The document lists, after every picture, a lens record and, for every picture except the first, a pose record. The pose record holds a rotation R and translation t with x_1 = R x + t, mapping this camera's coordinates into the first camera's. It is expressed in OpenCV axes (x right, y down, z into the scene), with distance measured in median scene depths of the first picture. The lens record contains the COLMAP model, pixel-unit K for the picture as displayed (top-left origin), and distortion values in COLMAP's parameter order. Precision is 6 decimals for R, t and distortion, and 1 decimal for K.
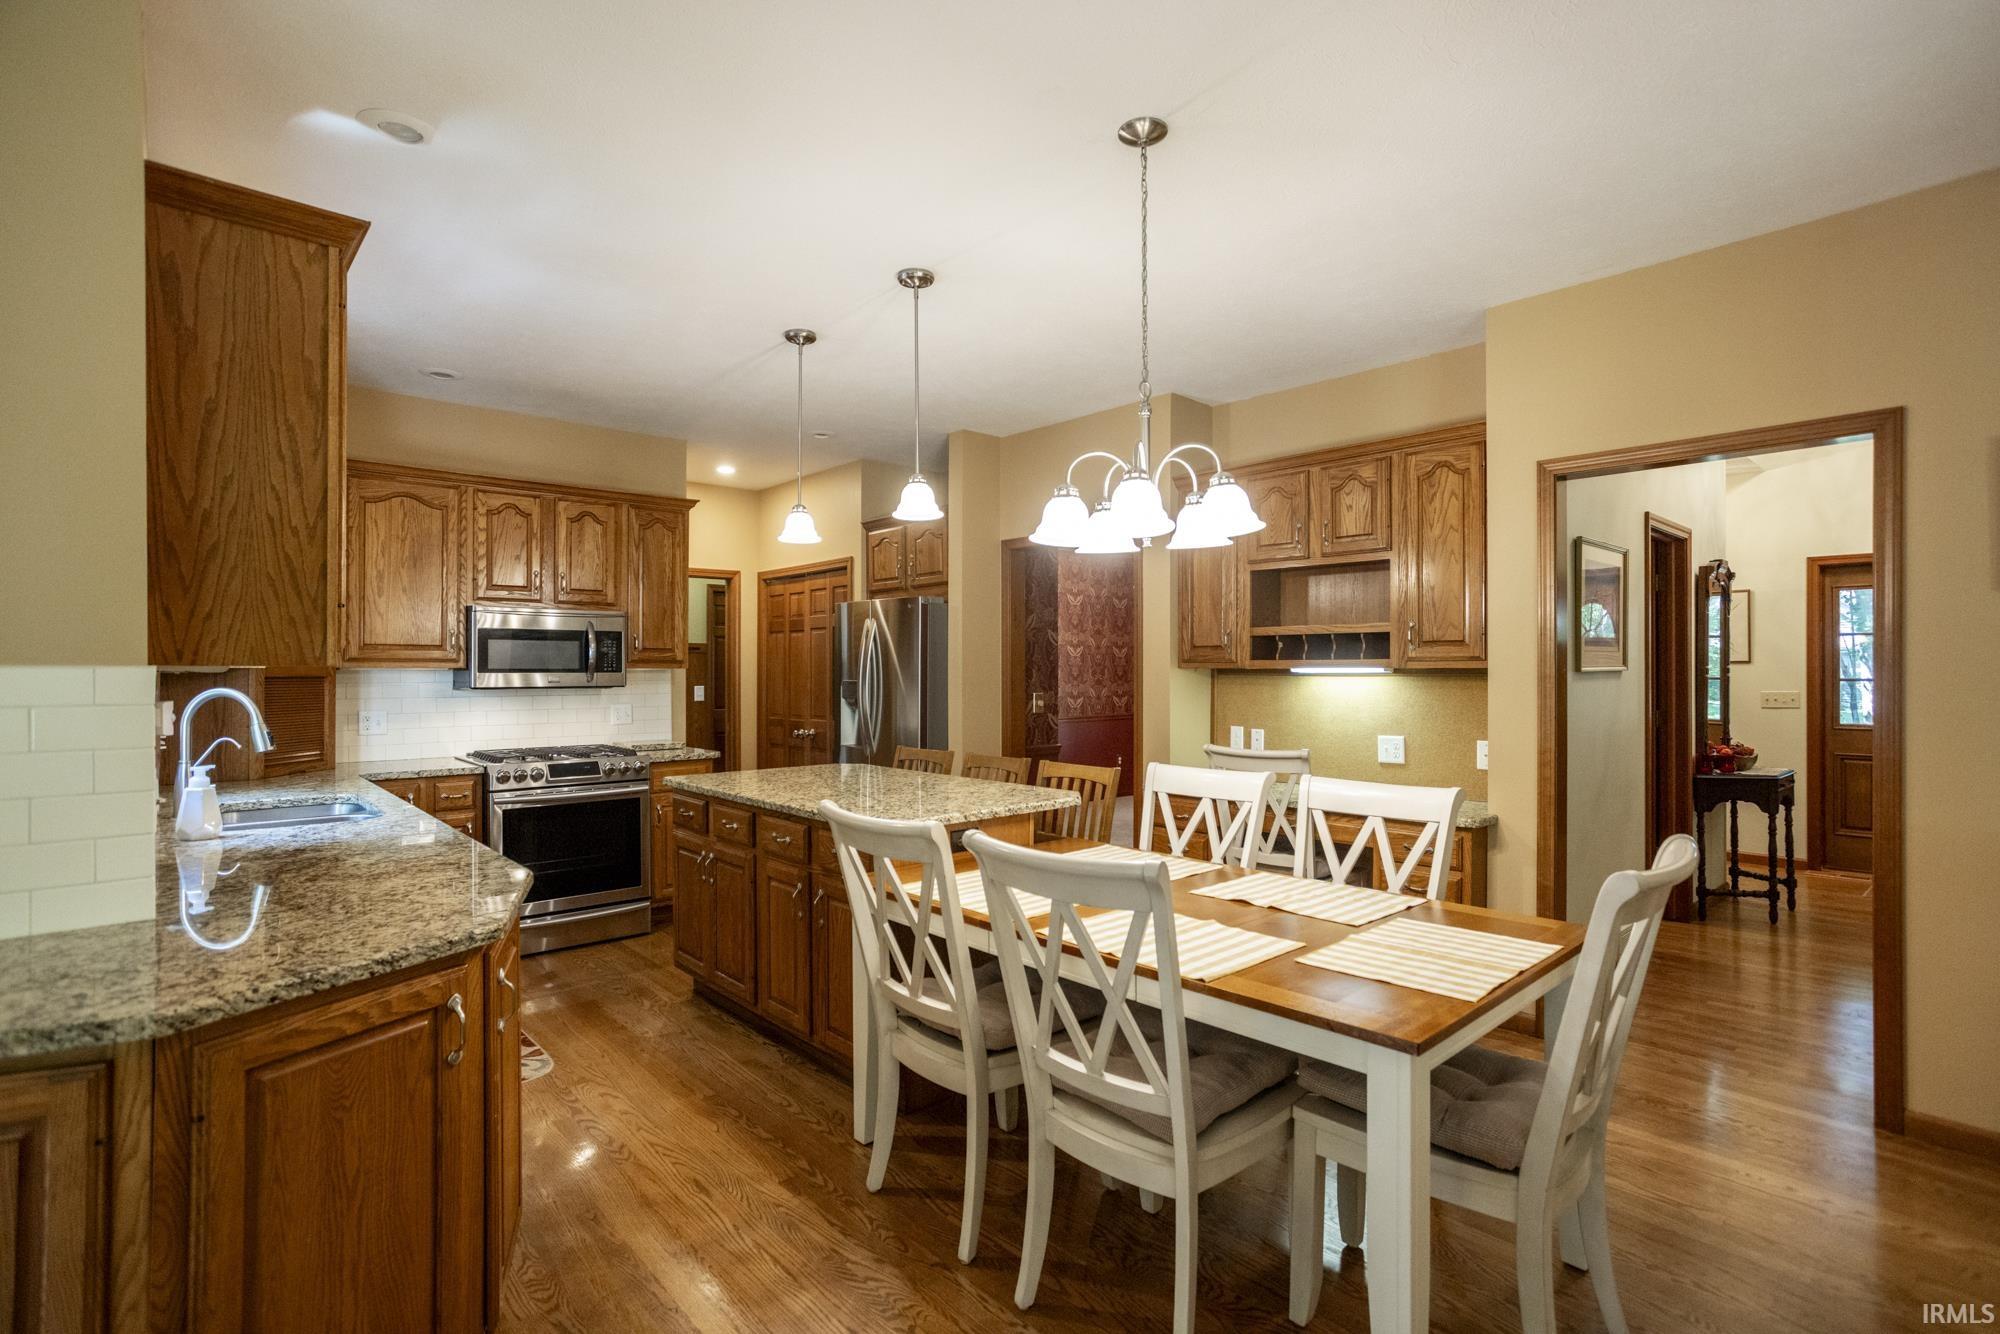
lens RADIAL K [[971.8, 0, 992.8], [0, 971.8, 656.1], [0, 0, 1]] dist [-0.021889, 0.010286]
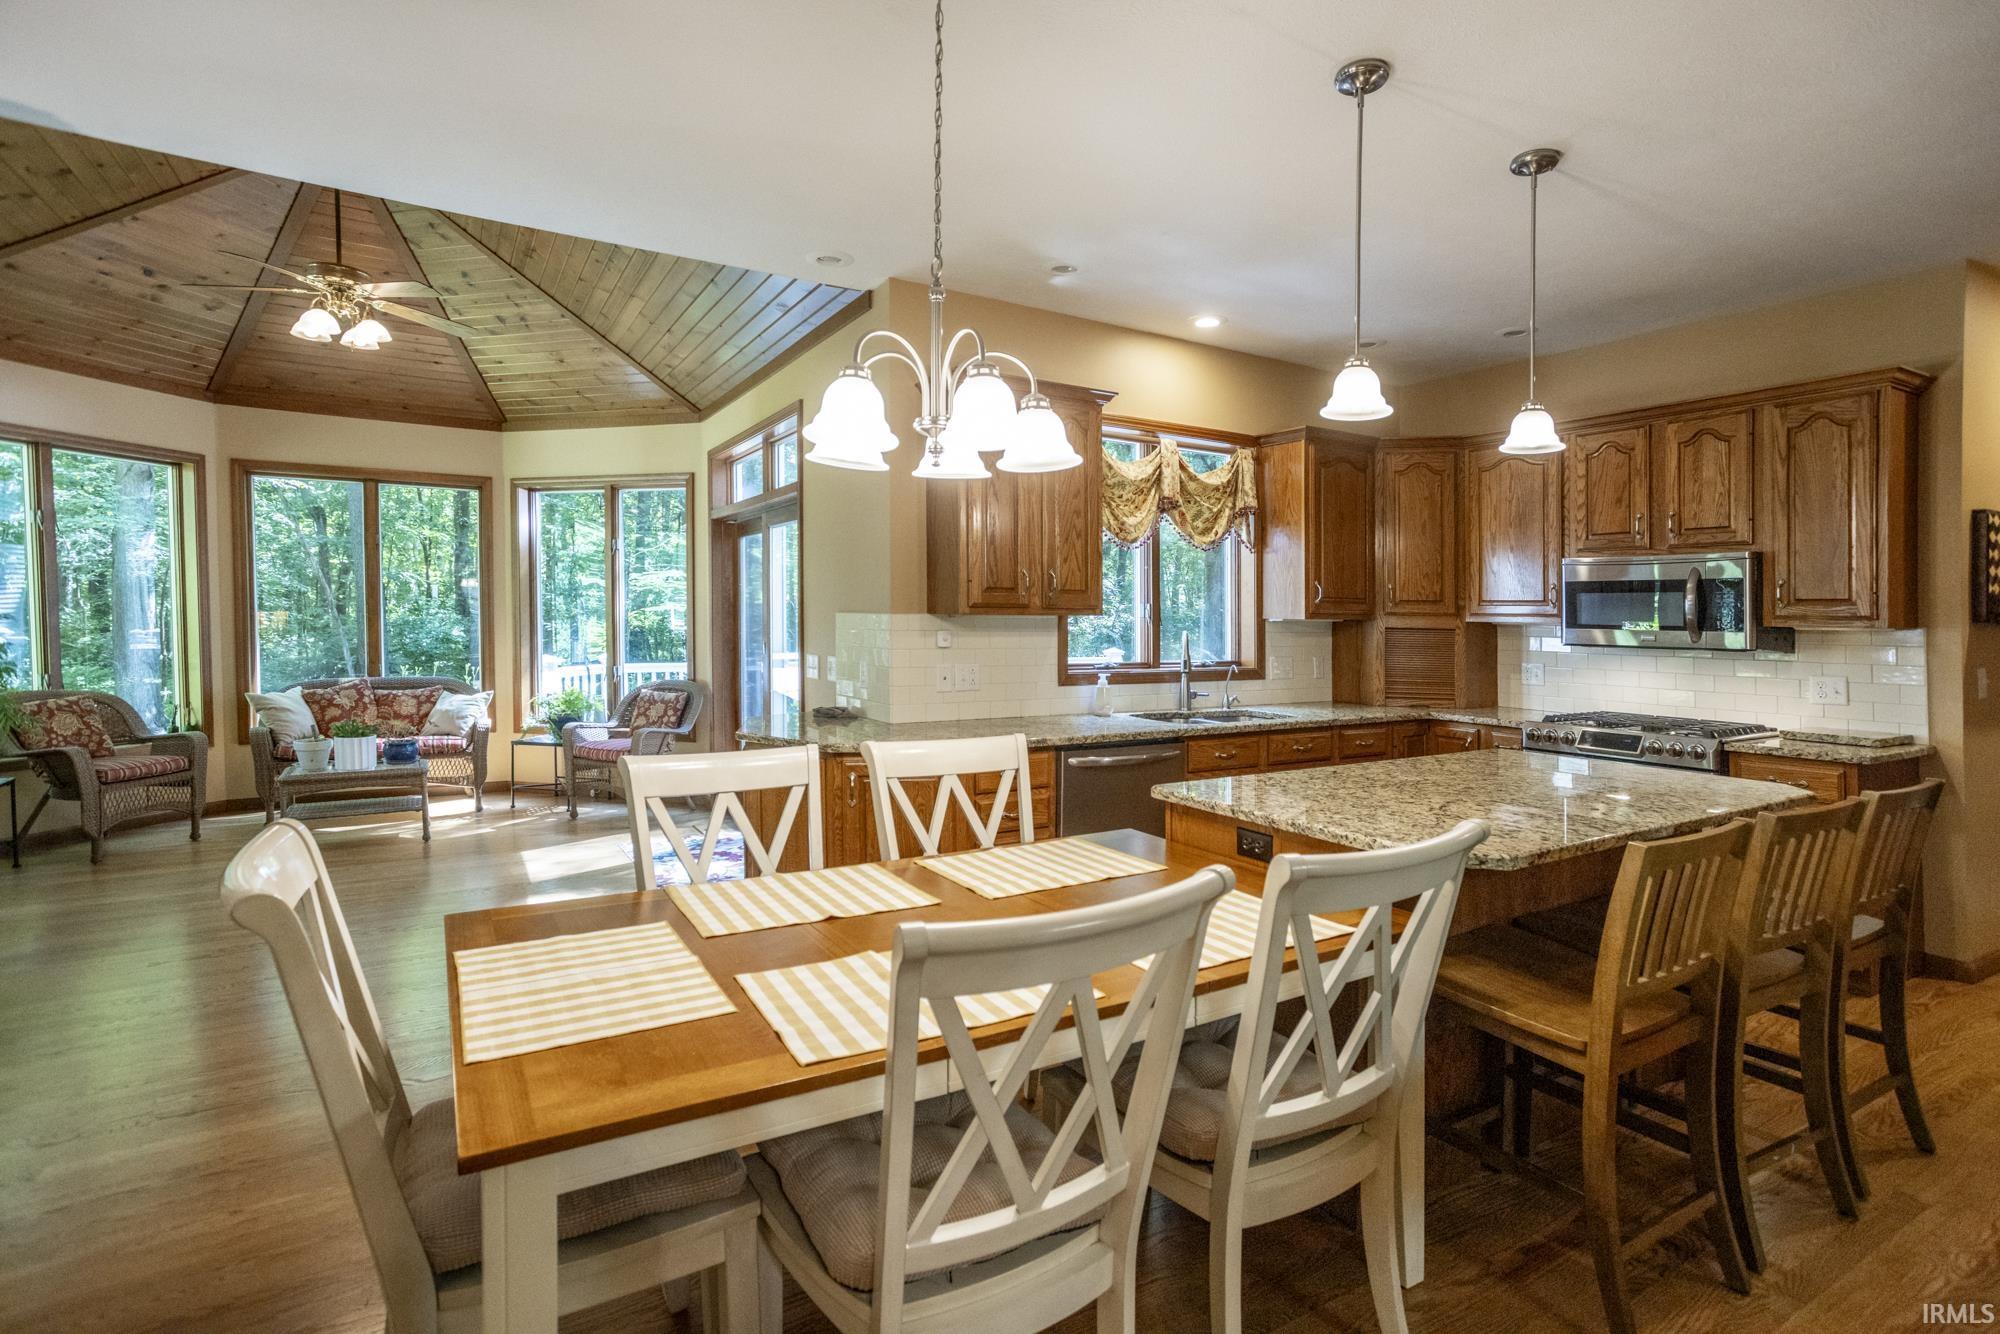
lens RADIAL K [[971.8, 0, 1031.9], [0, 971.8, 641.7], [0, 0, 1]] dist [-0.021889, 0.010286]
pose [[-0.162001, 0.025953, -0.986449, 0.495266], [-0.002742, 0.999638, 0.026751, 0.006503], [0.986787, 0.007038, -0.161872, 0.632539]]
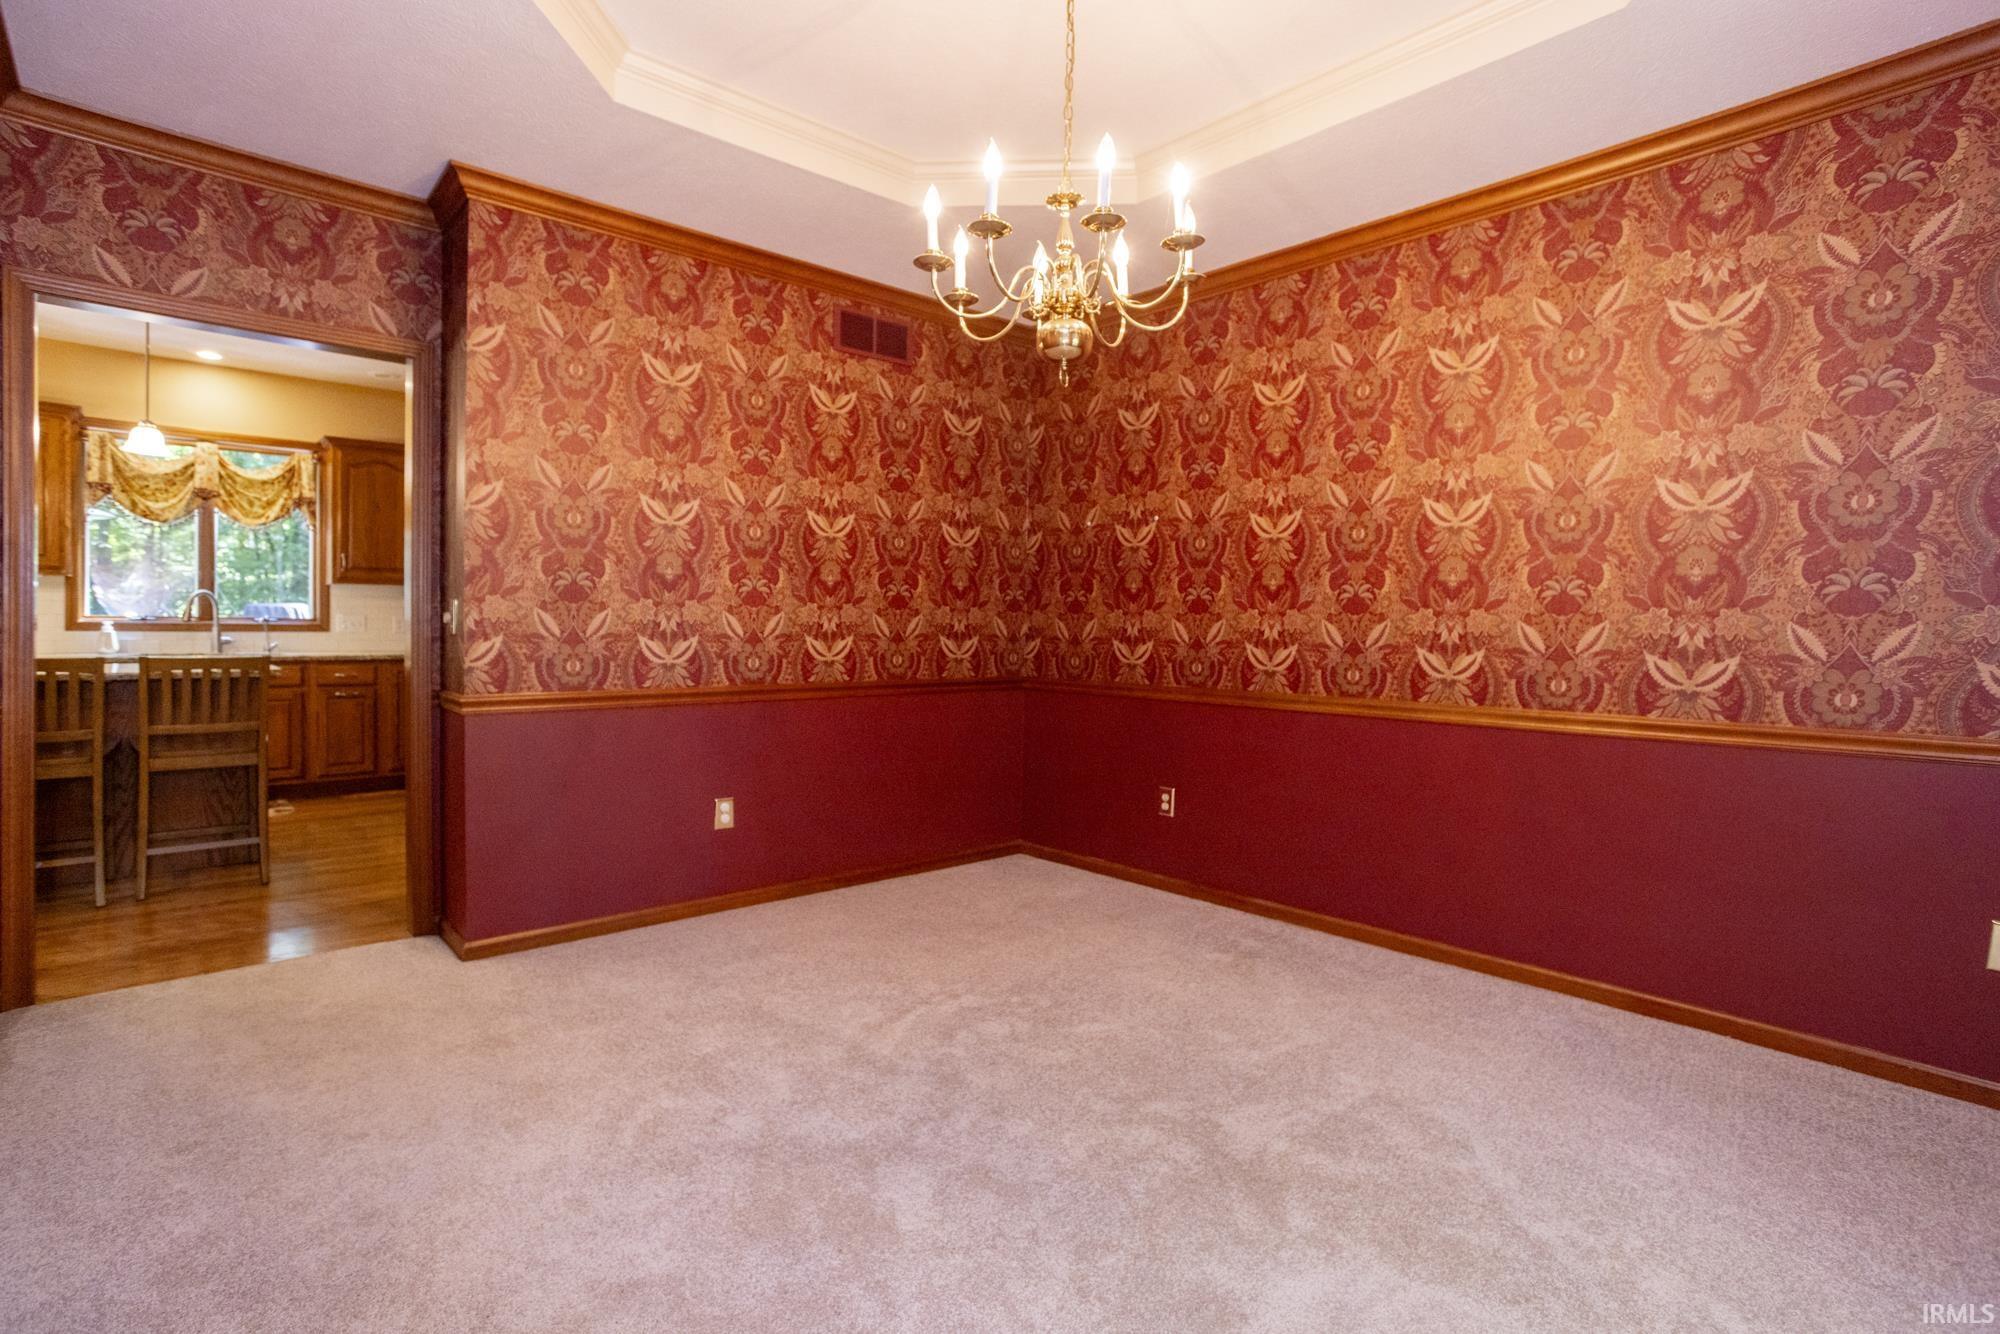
lens RADIAL K [[971.8, 0, 1013.8], [0, 971.8, 637.5], [0, 0, 1]] dist [-0.021889, 0.010286]
pose [[0.021207, 0.007618, -0.999746, 0.795924], [0.003394, 0.999965, 0.007692, 0.078963], [0.999769, -0.003557, 0.021180, 1.681892]]
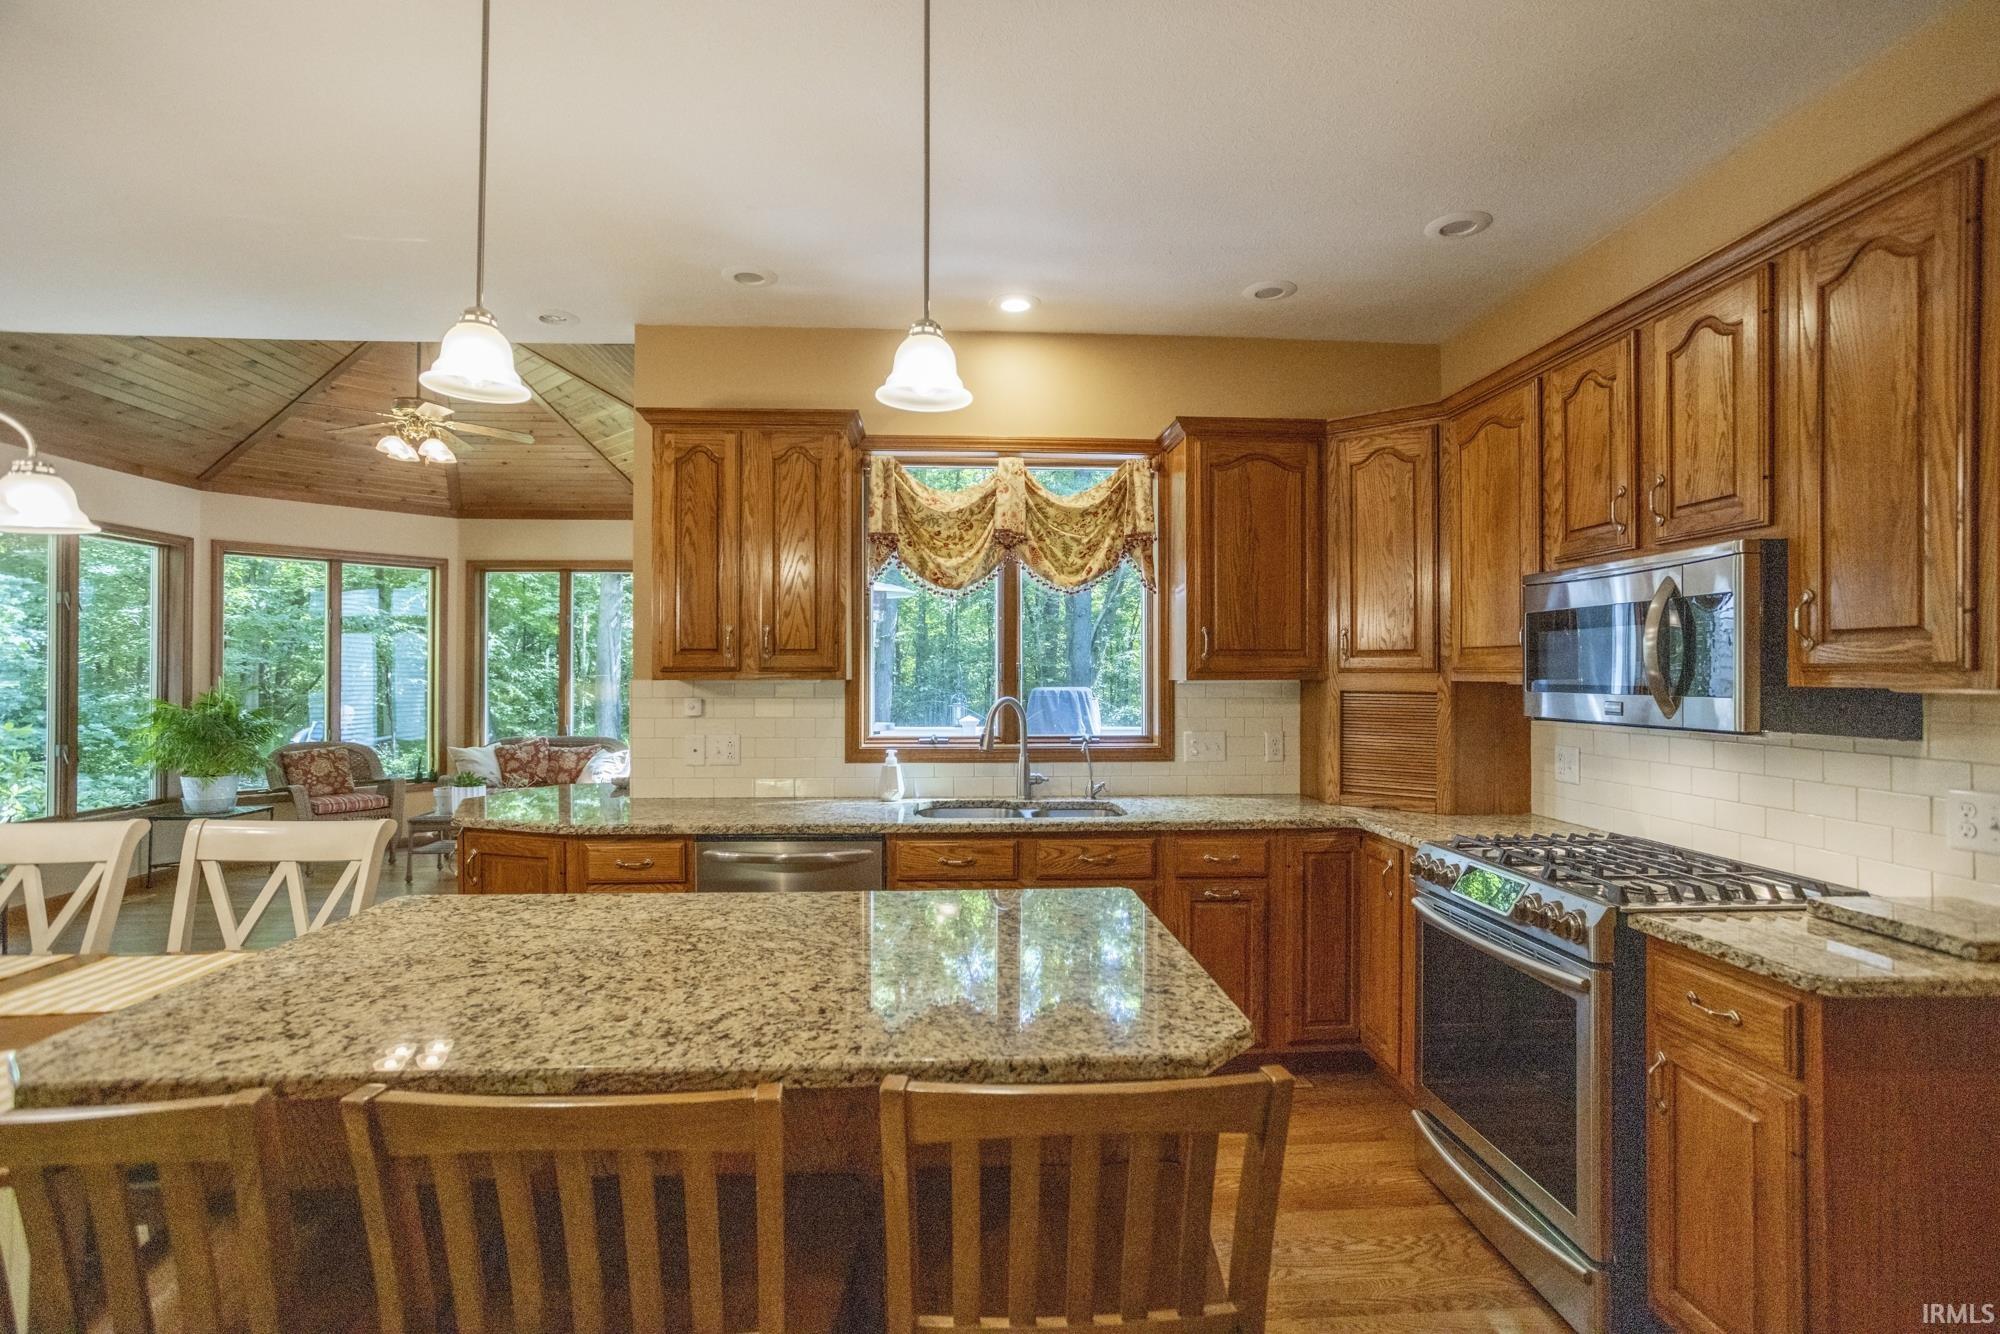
lens RADIAL K [[971.8, 0, 995.7], [0, 971.8, 669.4], [0, 0, 1]] dist [-0.021889, 0.010286]
pose [[-0.611505, -0.002764, -0.791236, 0.113416], [0.008974, 0.999905, -0.010429, 0.007575], [0.791190, -0.013478, -0.611423, 1.097824]]
